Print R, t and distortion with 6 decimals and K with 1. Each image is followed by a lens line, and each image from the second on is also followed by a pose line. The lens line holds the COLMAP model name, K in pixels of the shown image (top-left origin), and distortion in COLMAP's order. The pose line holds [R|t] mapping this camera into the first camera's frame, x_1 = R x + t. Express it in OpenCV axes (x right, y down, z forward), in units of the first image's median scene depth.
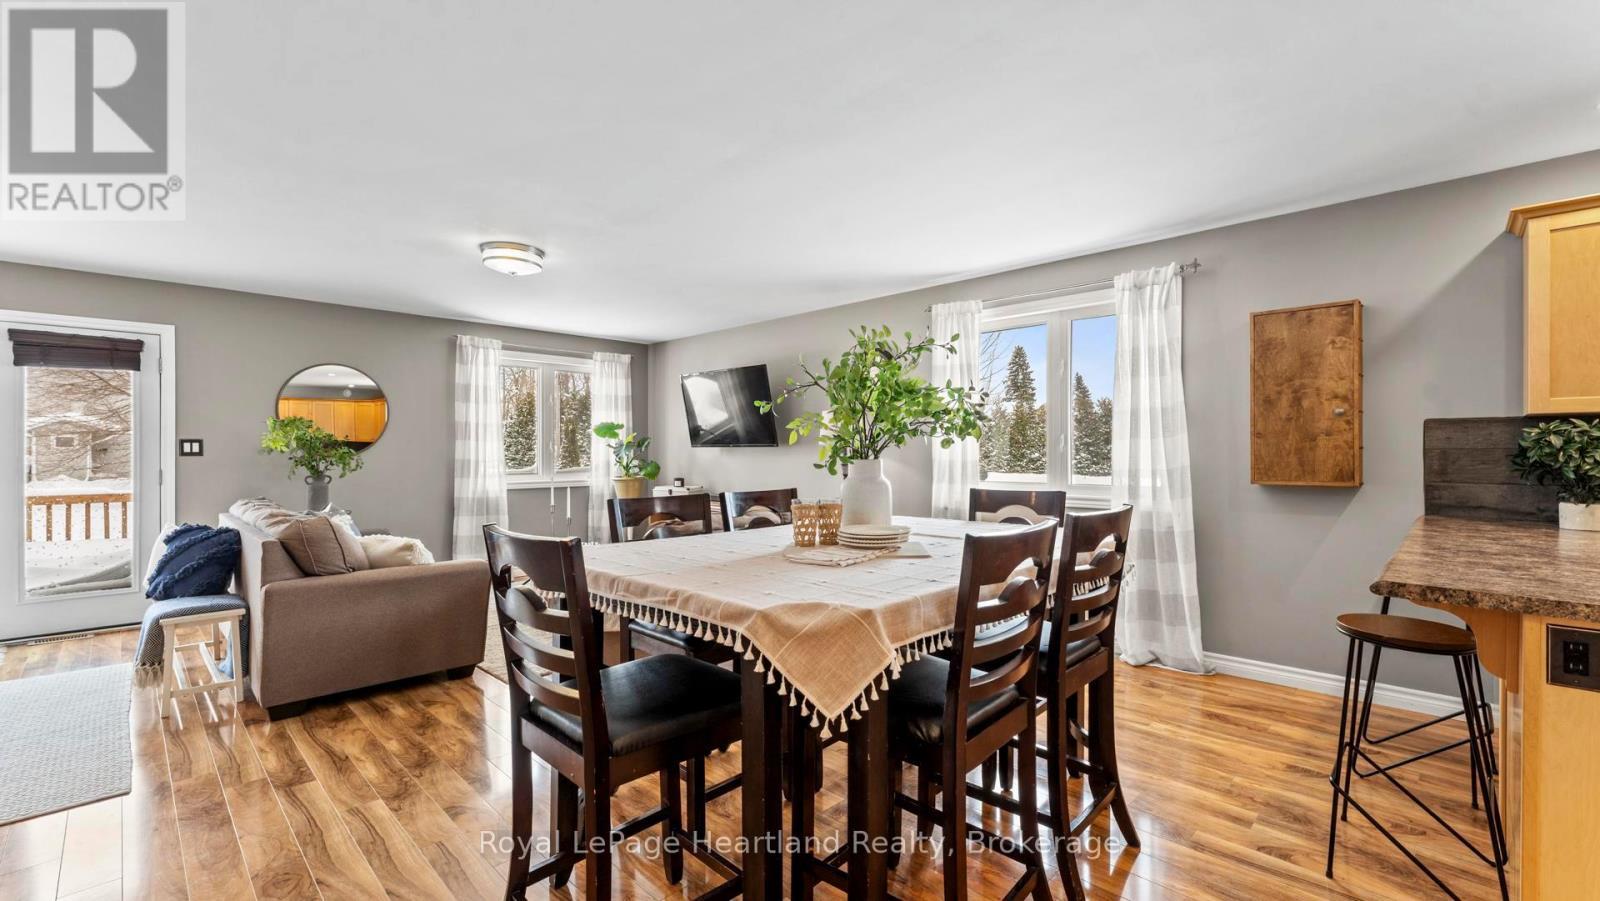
lens RADIAL K [[640.7, 0, 808.7], [0, 640.7, 455.7], [0, 0, 1]] dist [-0.013512, 0.003958]
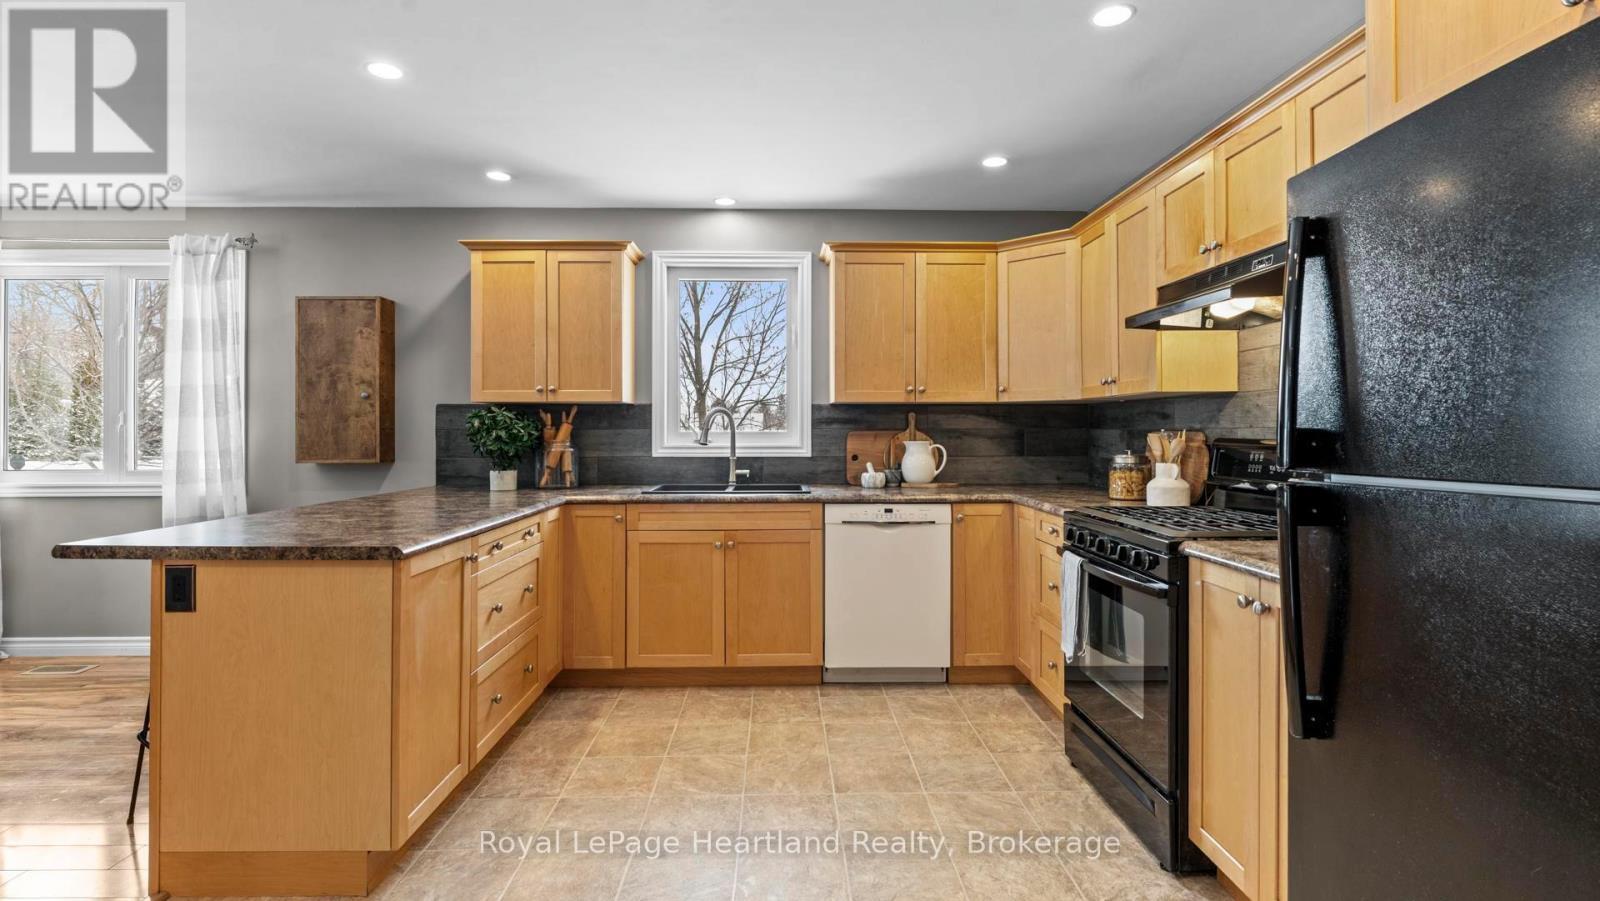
lens RADIAL K [[753.6, 0, 812.2], [0, 753.6, 429.1], [0, 0, 1]] dist [-0.006149, 0.000113]
pose [[0.704634, 0.002591, 0.709566, 0.418037], [0.004978, 0.999951, -0.008596, 0.003769], [-0.709553, 0.009589, 0.704586, -0.432459]]
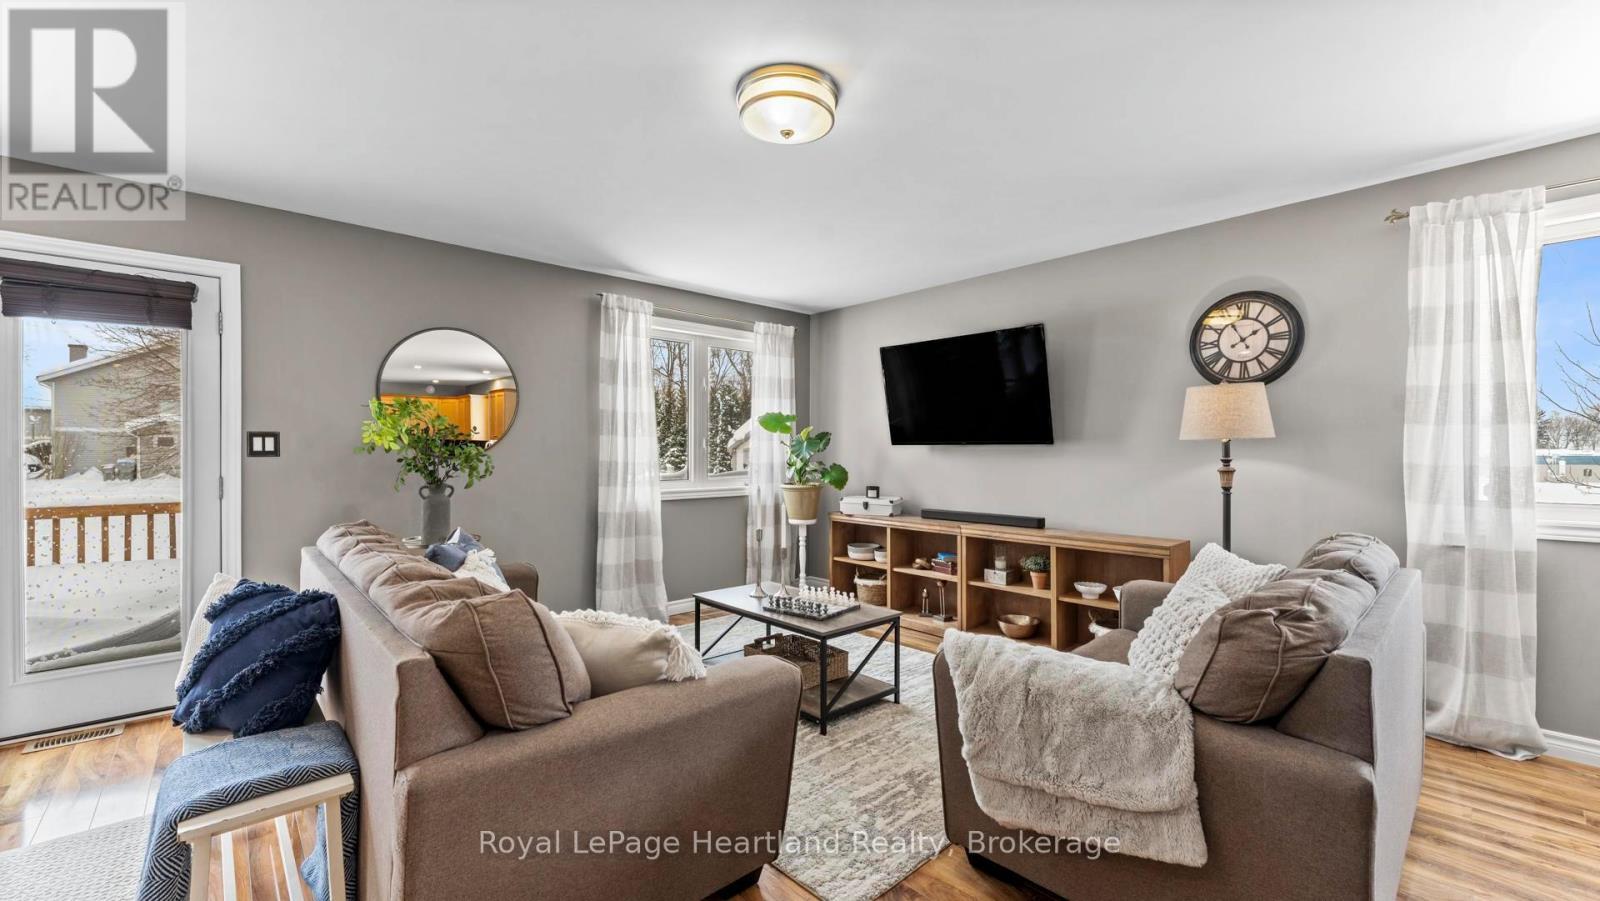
lens RADIAL K [[640.7, 0, 793.1], [0, 640.7, 455.1], [0, 0, 1]] dist [-0.013512, 0.003958]
pose [[0.996074, 0.001757, -0.088503, -0.470136], [-0.001849, 0.999998, -0.000958, -0.001648], [0.088501, 0.001118, 0.996075, 0.504307]]
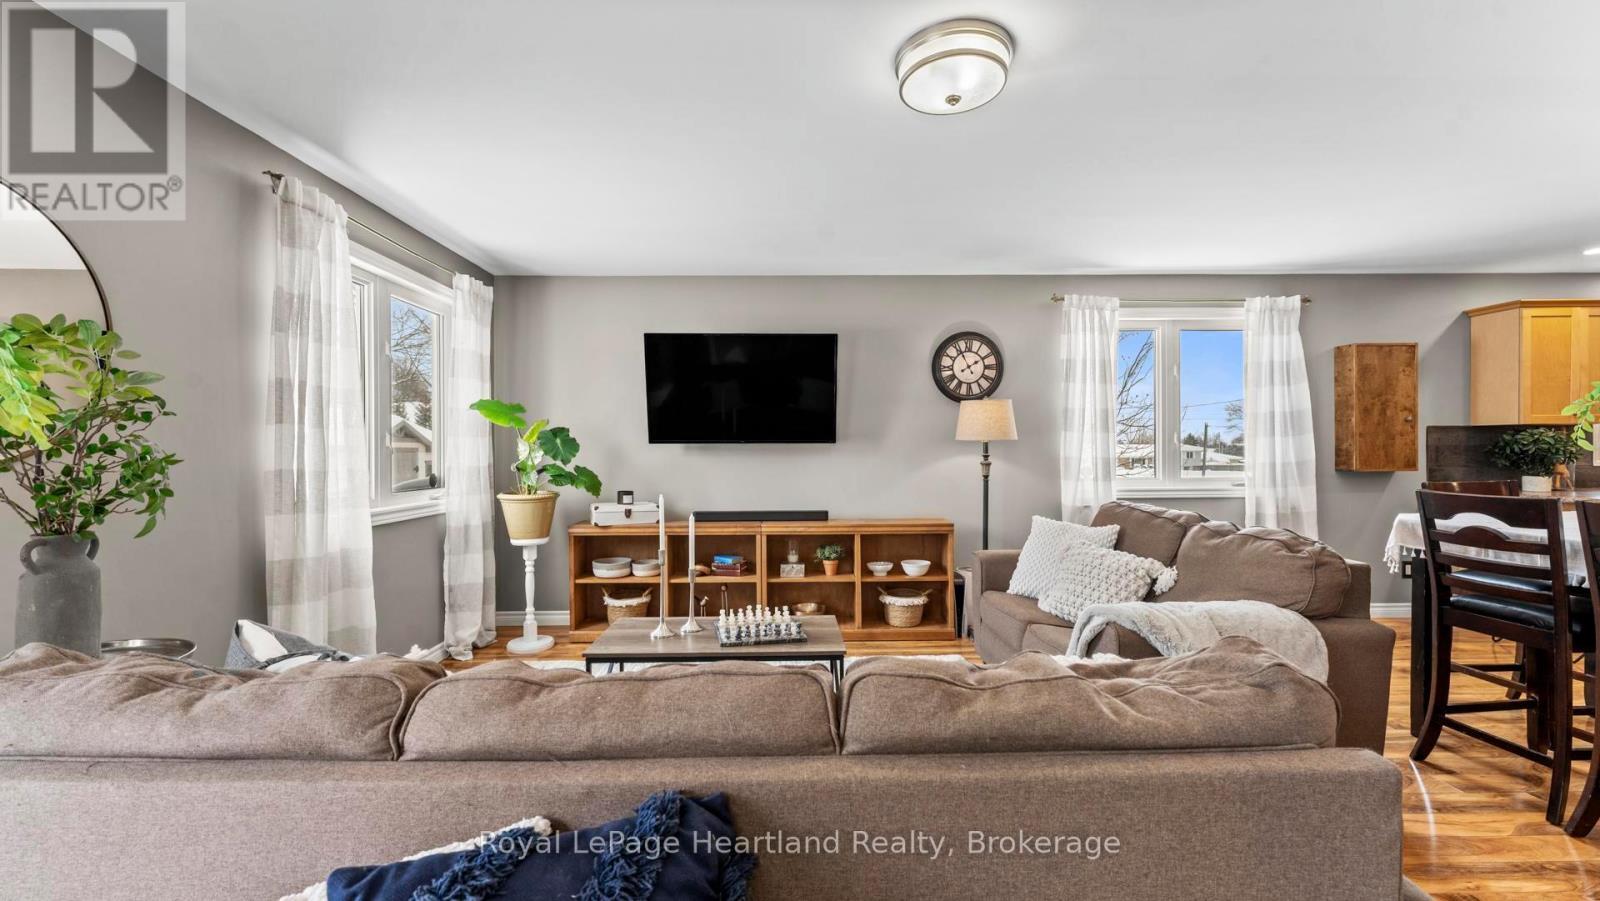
lens RADIAL K [[640.7, 0, 782.1], [0, 640.7, 455.6], [0, 0, 1]] dist [-0.013512, 0.003958]
pose [[0.729279, -0.009514, 0.684150, -1.085496], [0.008714, 0.999951, 0.004617, -0.005848], [-0.684161, 0.002595, 0.729327, 0.845234]]
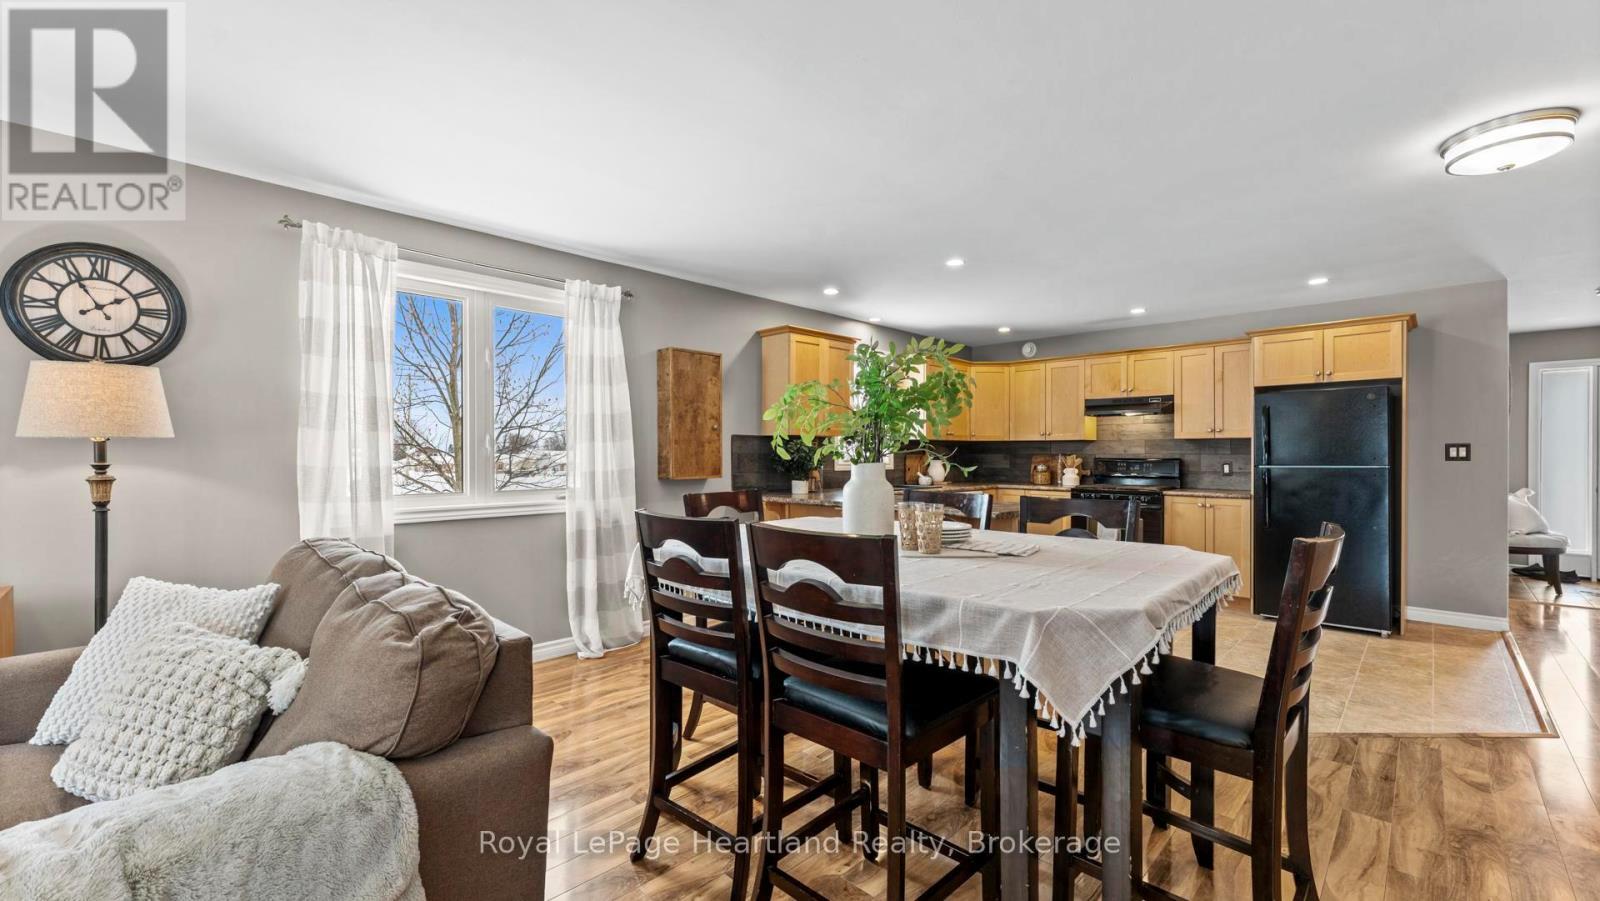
lens RADIAL K [[640.7, 0, 790.2], [0, 640.7, 460.0], [0, 0, 1]] dist [-0.013512, 0.003958]
pose [[0.024245, -0.007670, 0.999677, -0.594936], [0.004644, 0.999961, 0.007560, -0.004107], [-0.999695, 0.004459, 0.024280, 0.722423]]
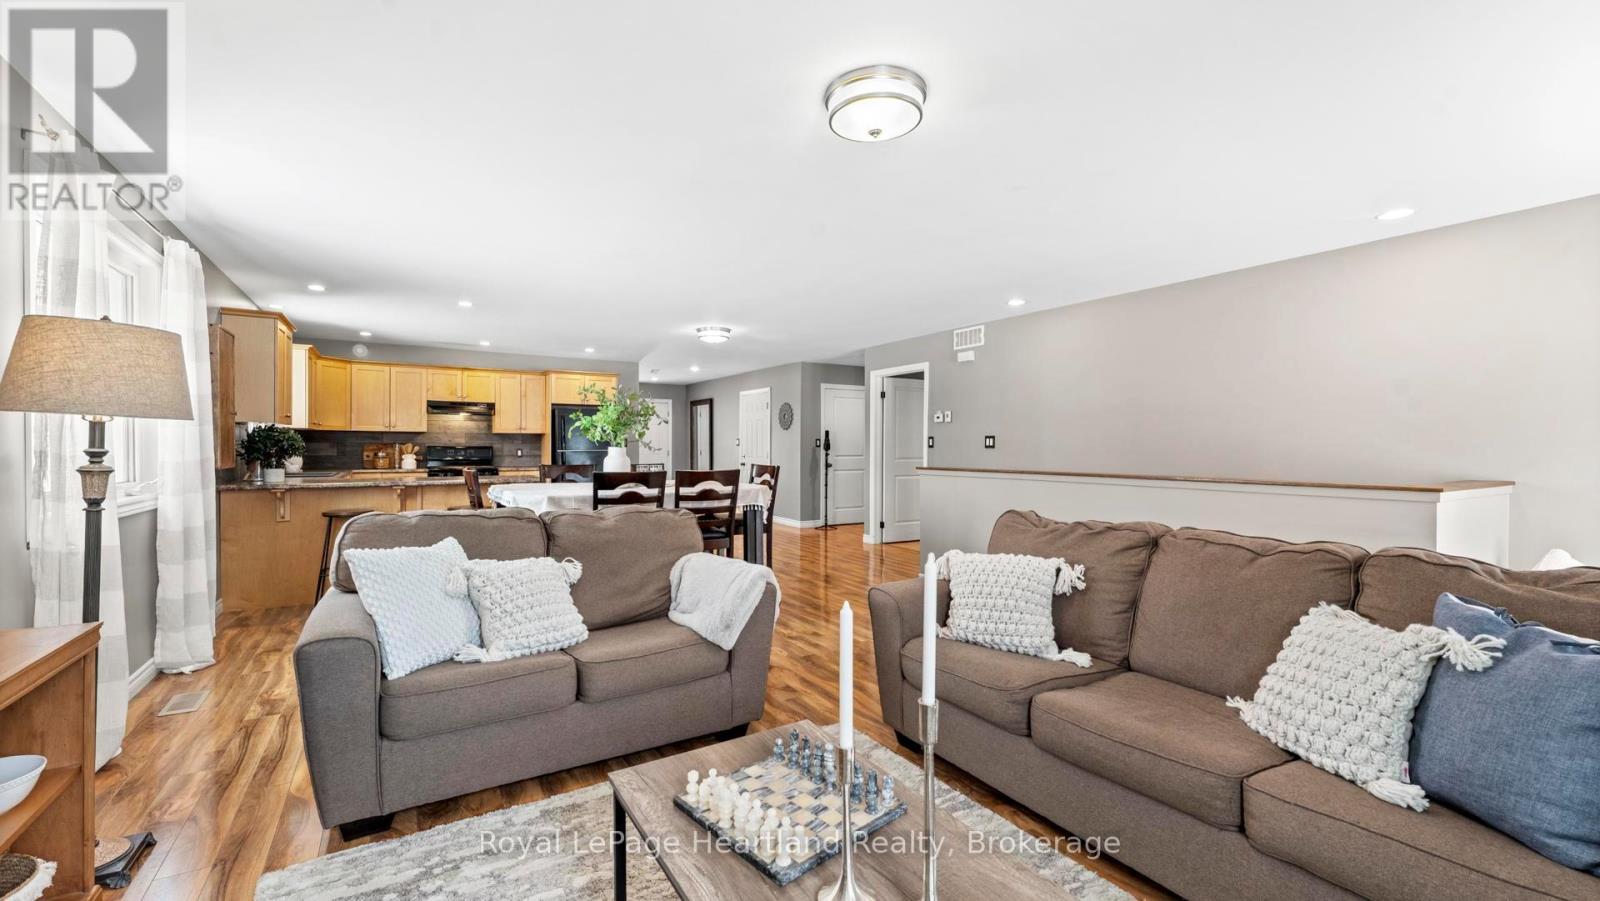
lens RADIAL K [[640.7, 0, 790.7], [0, 640.7, 449.7], [0, 0, 1]] dist [-0.013512, 0.003958]
pose [[-0.969032, -0.002959, 0.246916, -0.603558], [-0.000461, 0.999948, 0.010174, -0.003385], [-0.246933, 0.009745, -0.968984, 1.863729]]
